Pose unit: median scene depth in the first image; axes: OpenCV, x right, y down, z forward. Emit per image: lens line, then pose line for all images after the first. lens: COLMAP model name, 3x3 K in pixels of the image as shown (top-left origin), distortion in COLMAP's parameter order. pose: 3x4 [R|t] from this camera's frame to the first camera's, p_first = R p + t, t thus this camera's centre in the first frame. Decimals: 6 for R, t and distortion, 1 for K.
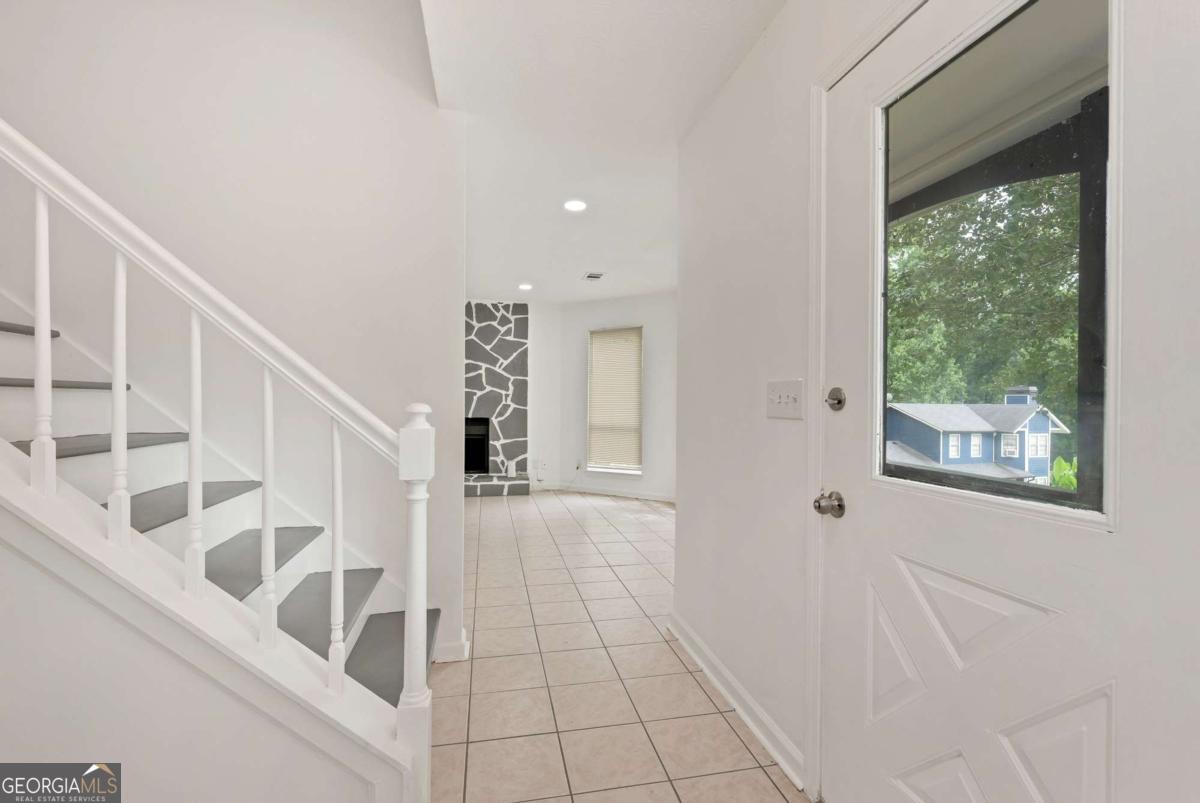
lens RADIAL K [[532.4, 0, 600.0], [0, 532.4, 401.5], [0, 0, 1]] dist [-0.002134, -0.000427]
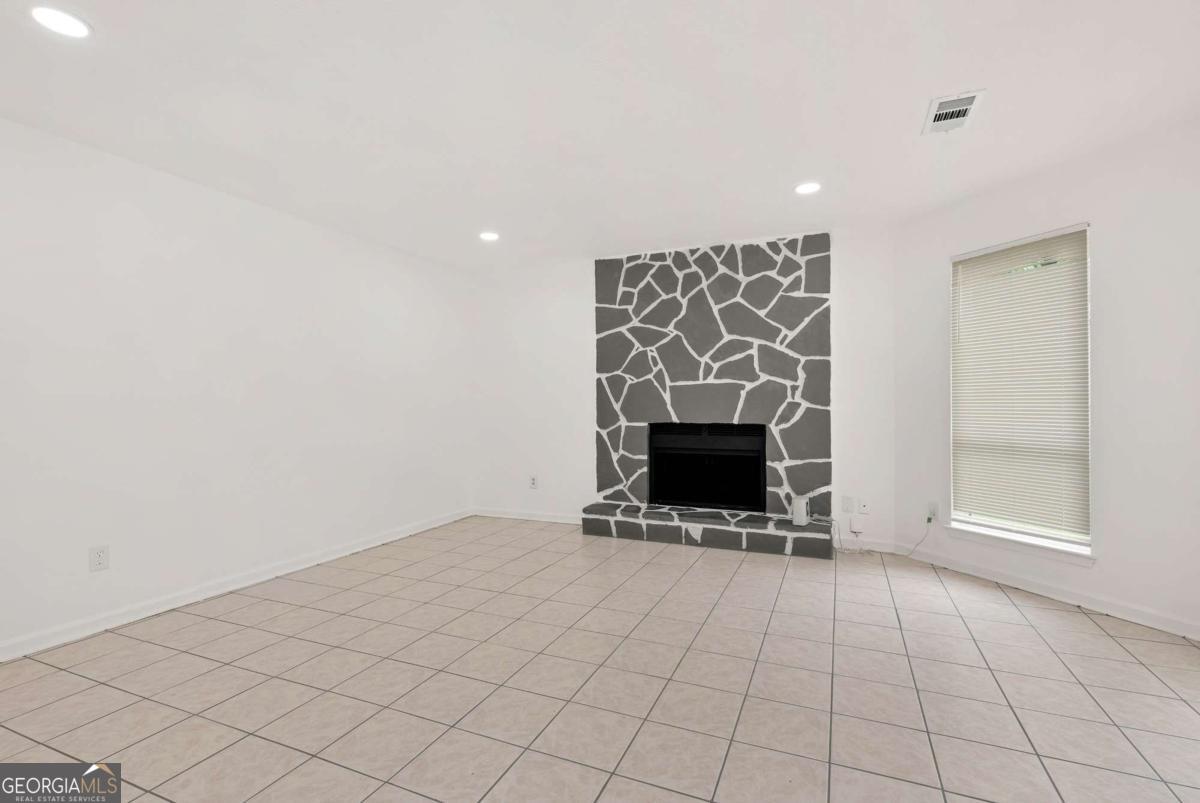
lens RADIAL K [[551.6, 0, 601.2], [0, 551.6, 404.2], [0, 0, 1]] dist [-0.001190, -0.000110]
pose [[0.815448, -0.011553, -0.578715, 0.010823], [0.013115, 0.999913, -0.001481, 0.005324], [0.578681, -0.006382, 0.815529, 0.355581]]
